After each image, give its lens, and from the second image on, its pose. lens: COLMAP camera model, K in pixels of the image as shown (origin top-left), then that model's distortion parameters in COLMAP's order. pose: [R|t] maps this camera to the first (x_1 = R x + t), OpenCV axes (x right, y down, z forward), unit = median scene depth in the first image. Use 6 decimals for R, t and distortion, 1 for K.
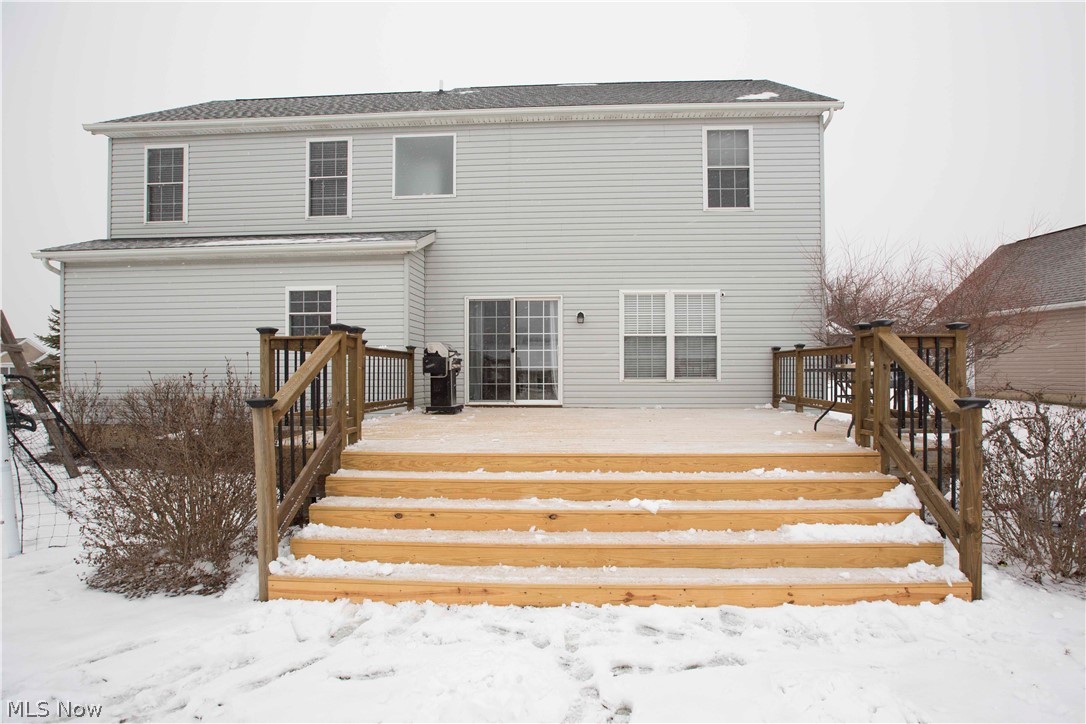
lens RADIAL K [[517.5, 0, 559.0], [0, 517.5, 358.2], [0, 0, 1]] dist [-0.035914, 0.013185]
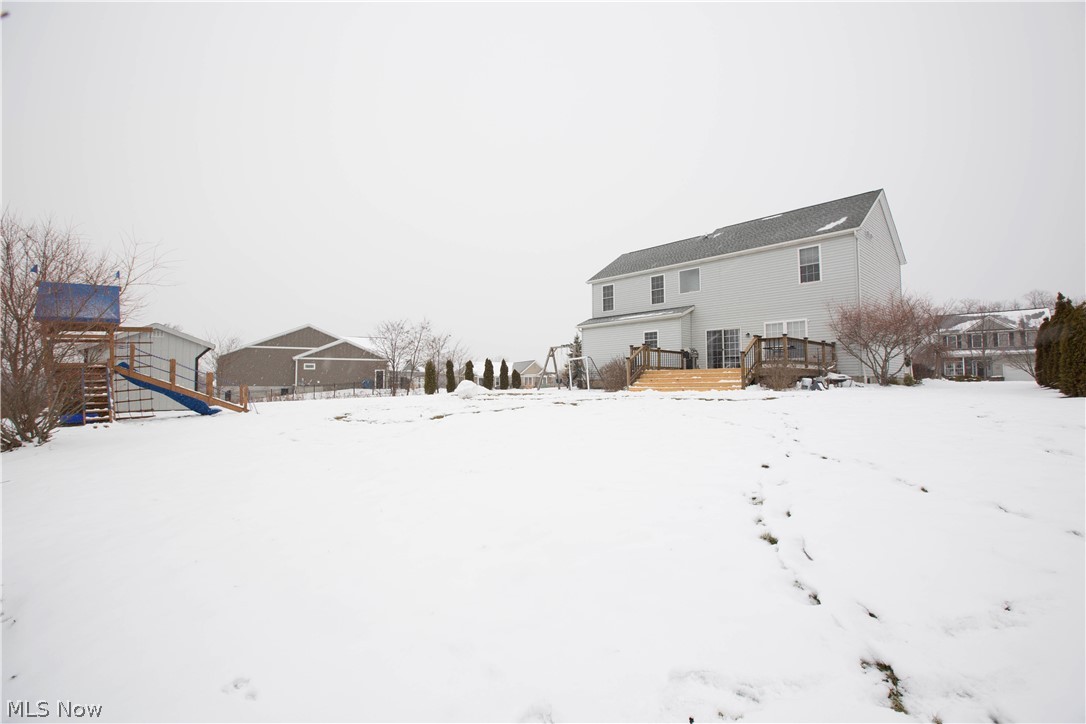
lens RADIAL K [[497.9, 0, 543.6], [0, 497.9, 357.6], [0, 0, 1]] dist [-0.058473, 0.024783]
pose [[0.714395, -0.037634, -0.698730, 0.985534], [0.013512, 0.999108, -0.039998, 0.110462], [0.699612, 0.019133, 0.714267, -1.354689]]
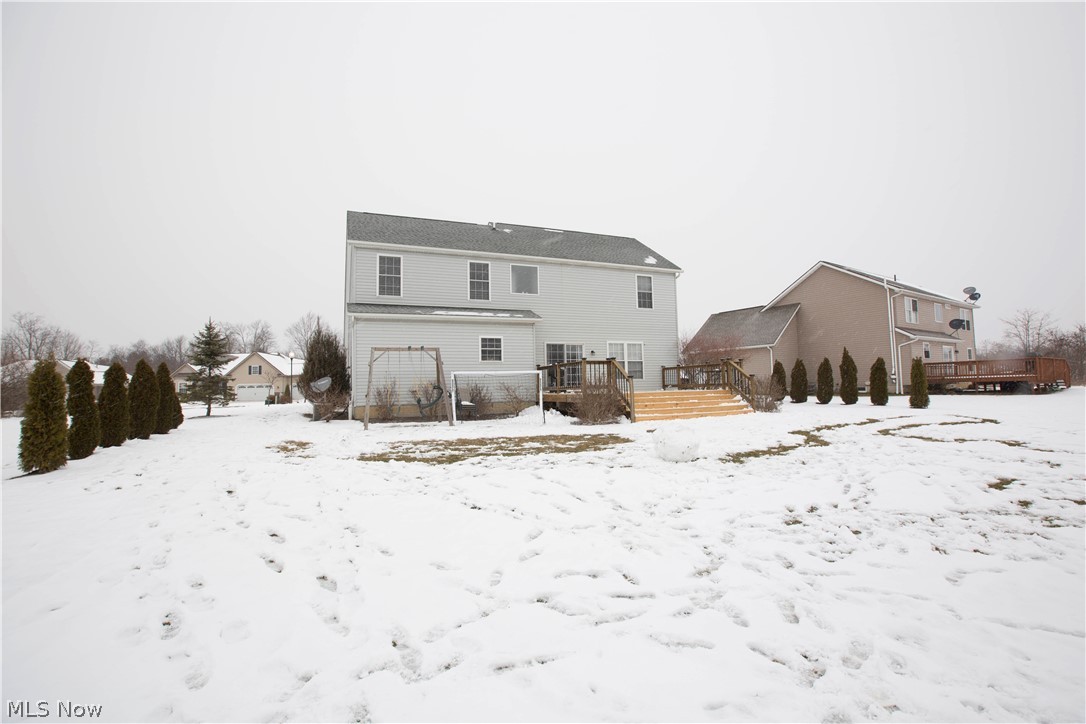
lens RADIAL K [[510.1, 0, 528.4], [0, 510.1, 351.9], [0, 0, 1]] dist [-0.077532, 0.048918]
pose [[0.908575, 0.017345, 0.417362, -1.157695], [0.007745, 0.998266, -0.058347, 0.046514], [-0.417651, 0.056245, 0.906865, -0.919343]]
